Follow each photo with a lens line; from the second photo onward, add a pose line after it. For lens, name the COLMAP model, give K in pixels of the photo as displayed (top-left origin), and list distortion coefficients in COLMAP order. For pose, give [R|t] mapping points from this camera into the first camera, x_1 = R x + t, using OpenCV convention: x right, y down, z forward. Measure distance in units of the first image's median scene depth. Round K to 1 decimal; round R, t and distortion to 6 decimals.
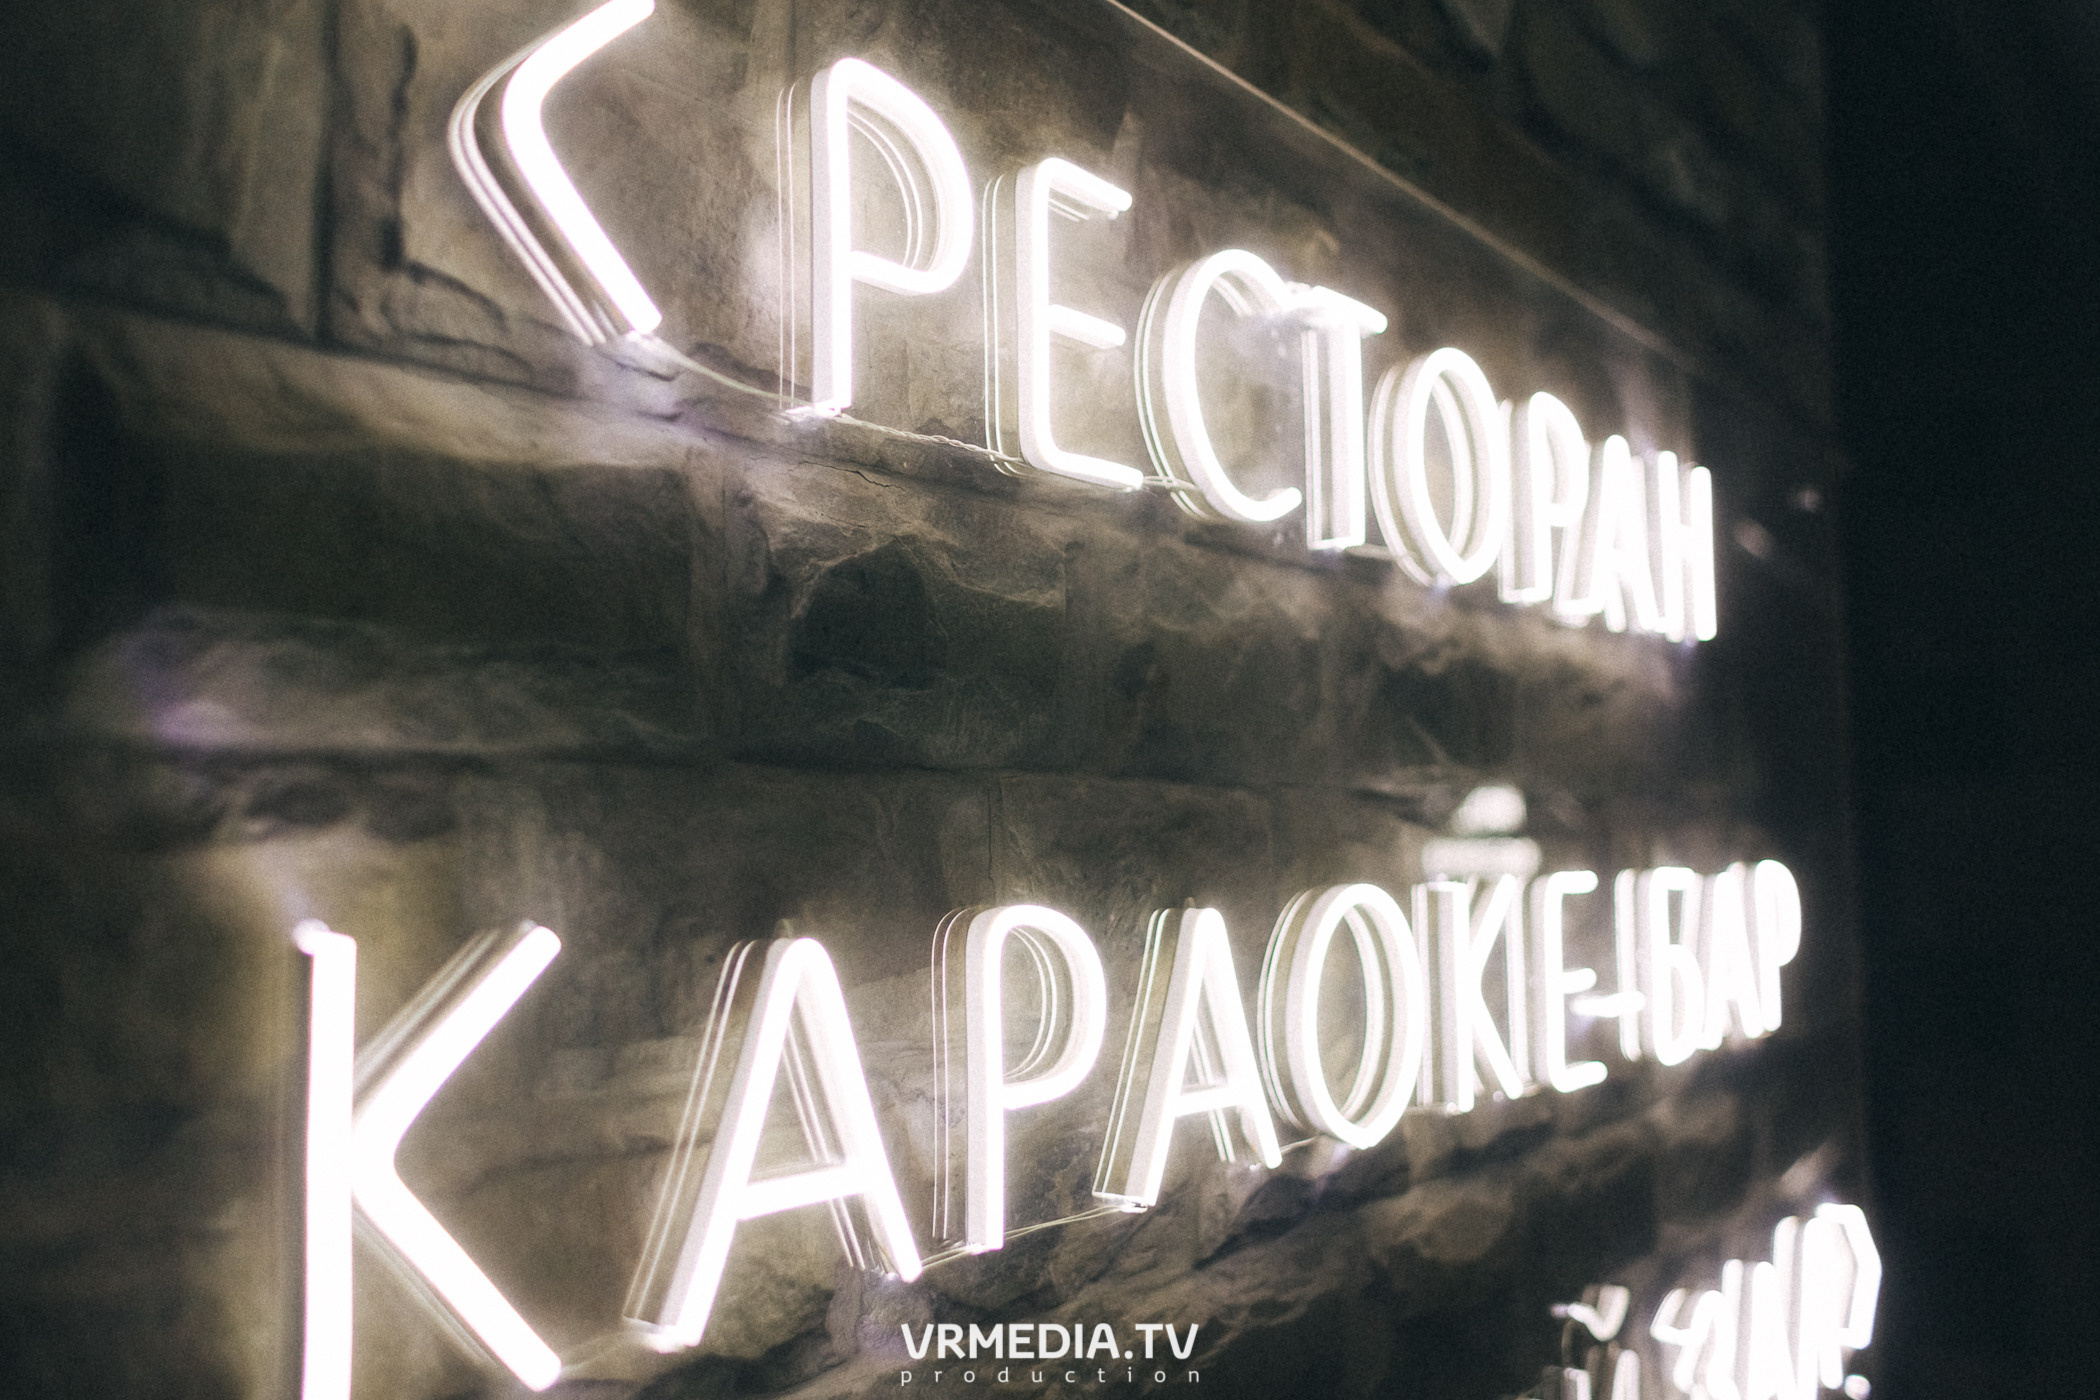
lens RADIAL K [[1763.0, 0, 1050.3], [0, 1763.0, 743.0], [0, 0, 1]] dist [0.008034, 0.009054]
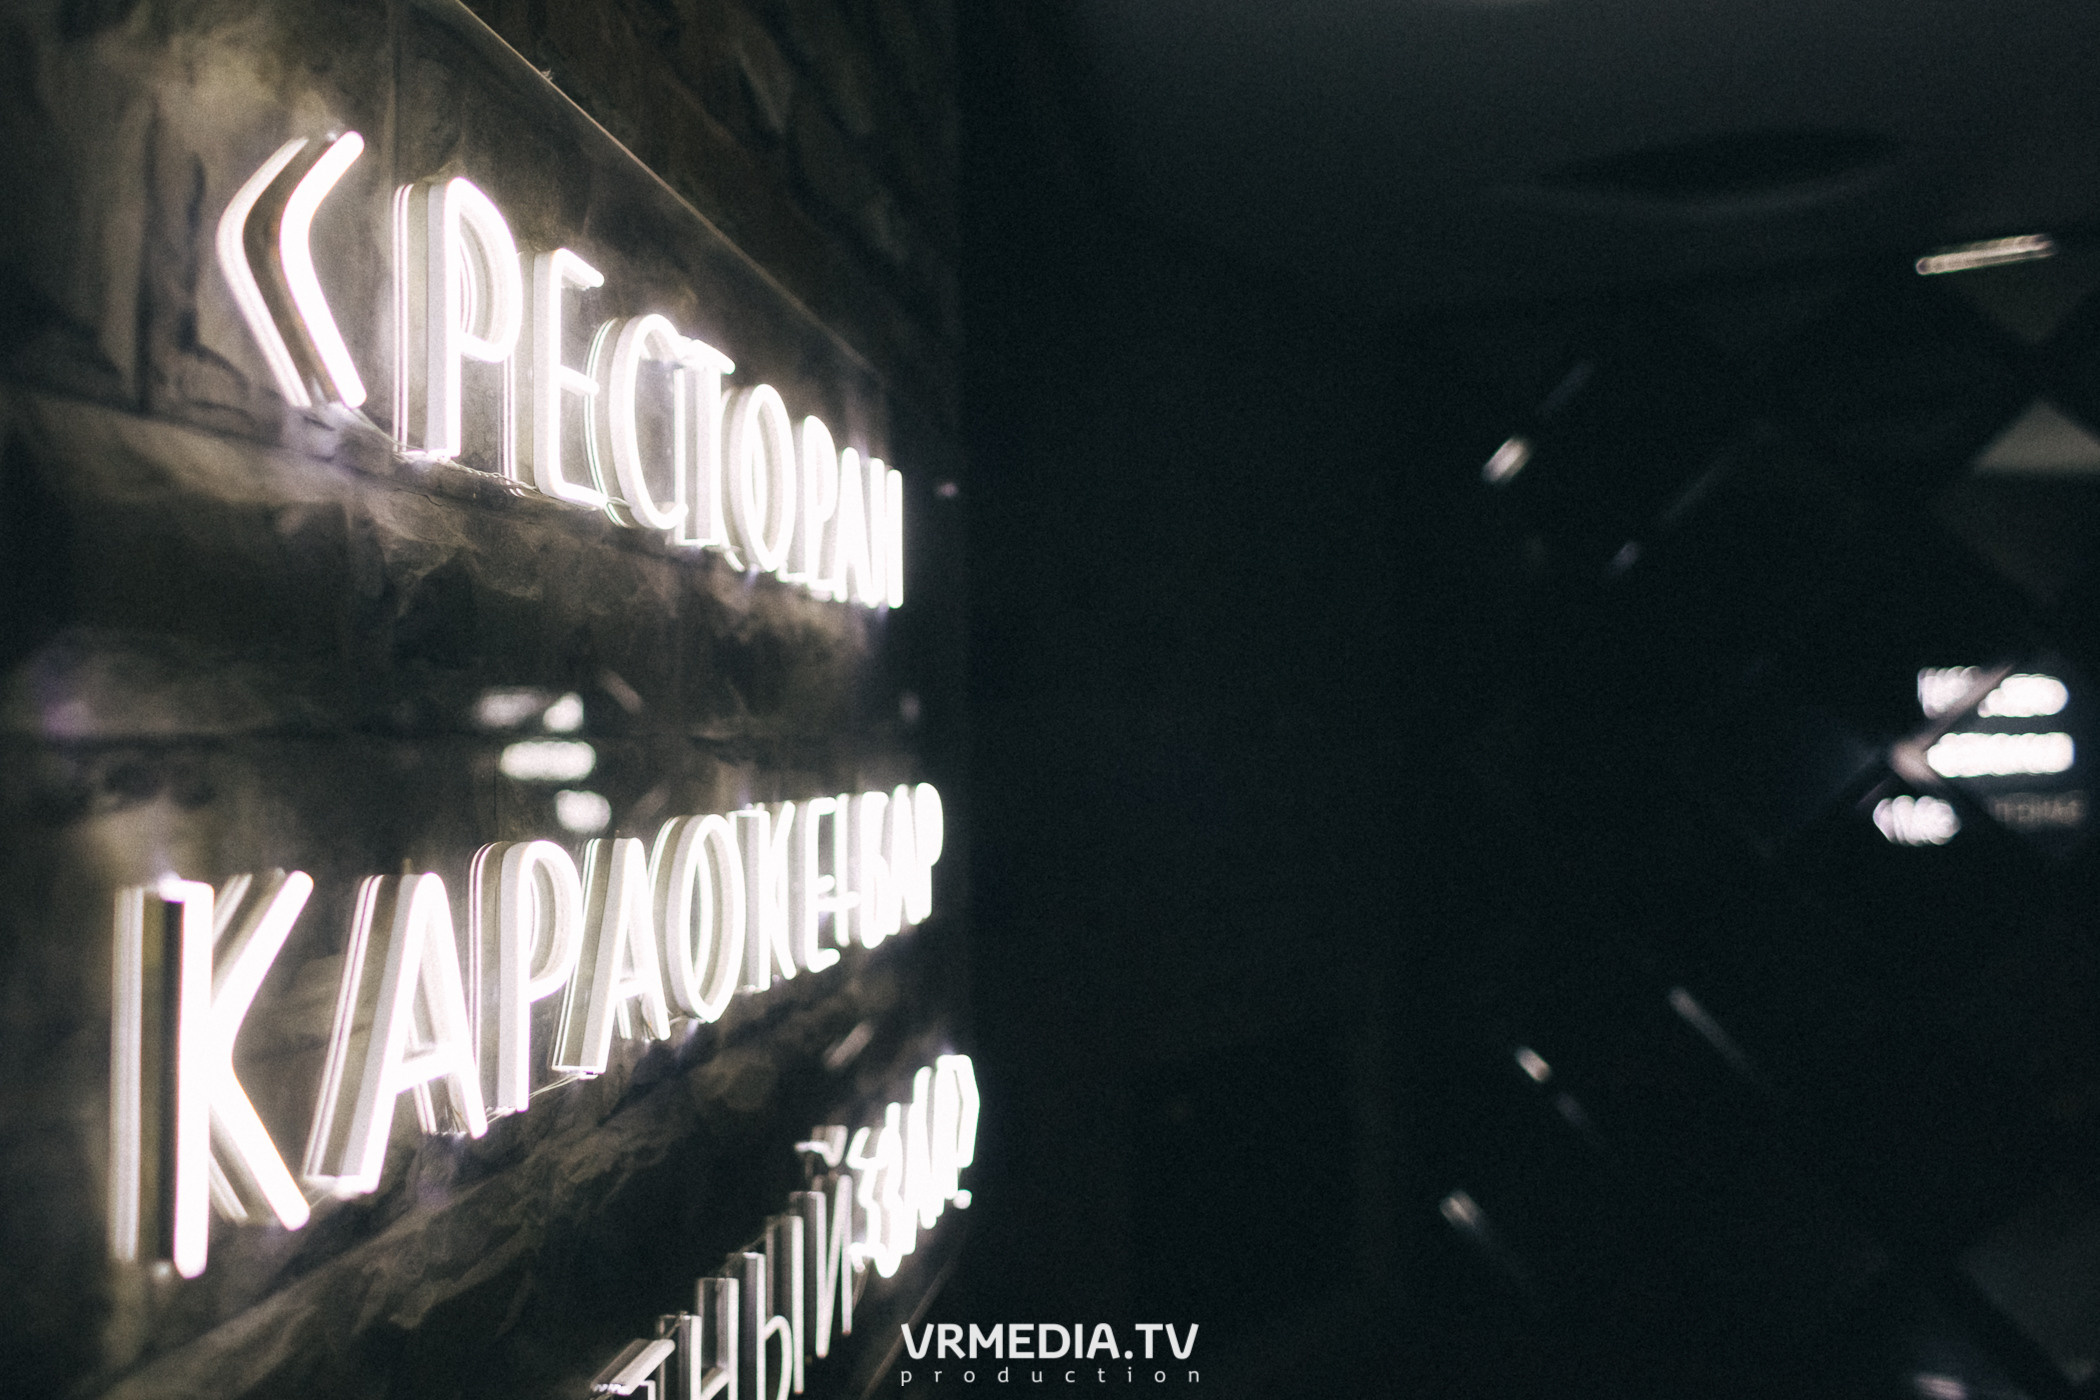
lens RADIAL K [[1676.9, 0, 1050.0], [0, 1676.9, 700.0], [0, 0, 1]] dist [-0.032110, -0.000774]
pose [[0.873658, 0.015228, 0.486301, -0.220787], [-0.026173, 0.999534, 0.015721, -0.030155], [-0.485835, -0.026463, 0.873650, -0.180761]]
